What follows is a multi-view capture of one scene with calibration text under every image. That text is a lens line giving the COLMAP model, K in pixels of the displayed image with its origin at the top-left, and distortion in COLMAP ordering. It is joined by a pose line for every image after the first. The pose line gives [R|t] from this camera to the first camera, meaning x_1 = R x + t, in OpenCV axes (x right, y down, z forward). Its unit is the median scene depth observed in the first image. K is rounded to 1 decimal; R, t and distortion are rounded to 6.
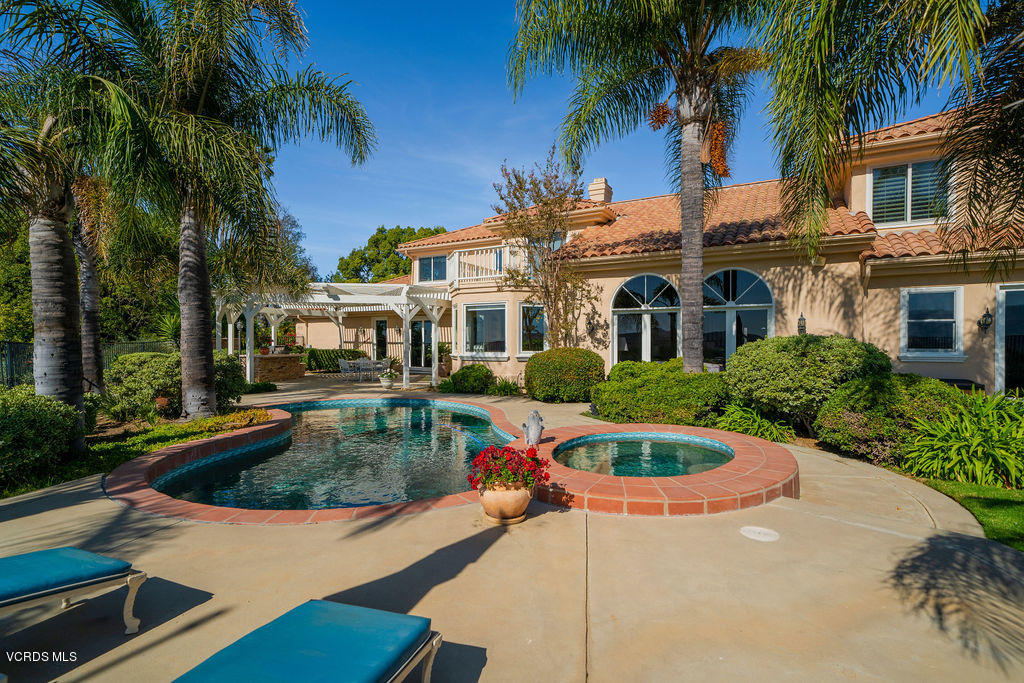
lens RADIAL K [[482.6, 0, 511.2], [0, 482.6, 341.4], [0, 0, 1]] dist [0.001671, 0.000069]
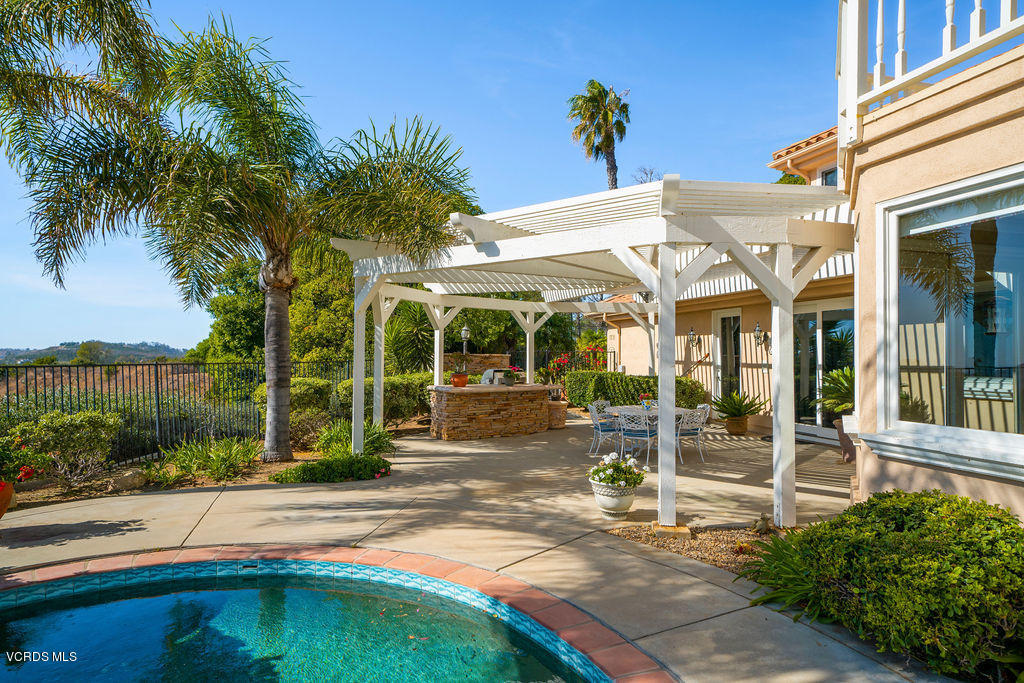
lens RADIAL K [[598.1, 0, 509.2], [0, 598.1, 346.6], [0, 0, 1]] dist [0.024661, -0.000199]
pose [[0.722793, -0.006940, -0.691030, -0.031006], [-0.004910, 0.999873, -0.015177, -0.007574], [0.691047, 0.014363, 0.722667, 0.668447]]
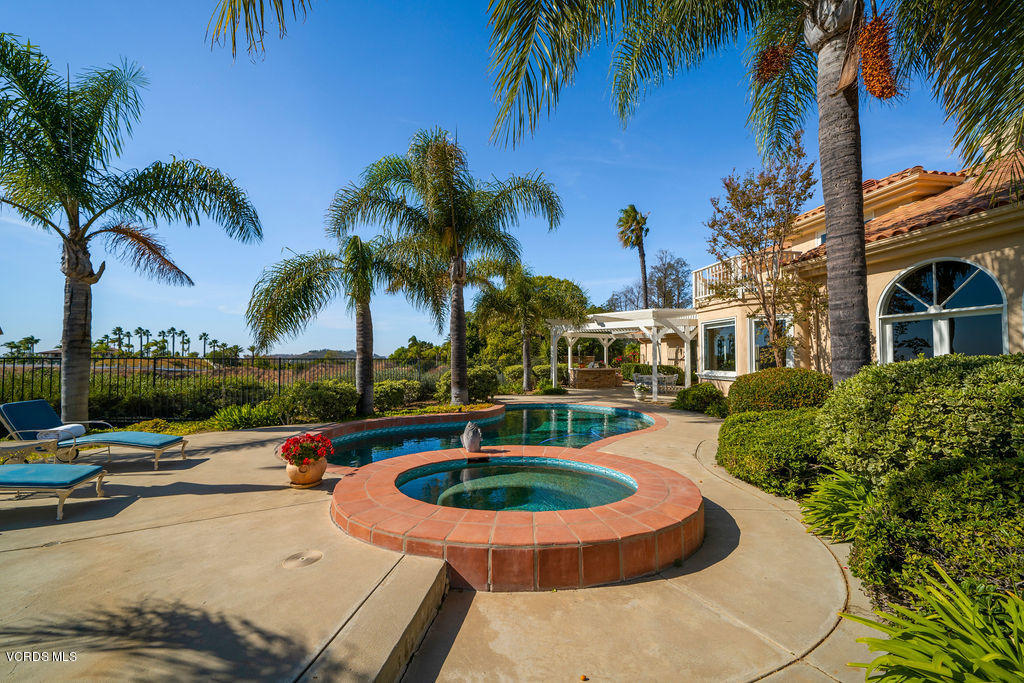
lens RADIAL K [[388.4, 0, 507.9], [0, 388.4, 339.3], [0, 0, 1]] dist [-0.008920, -0.000252]
pose [[0.595423, -0.036599, -0.802578, 0.308734], [-0.001568, 0.998907, -0.046715, -0.003981], [0.803411, 0.029073, 0.594715, 0.187146]]
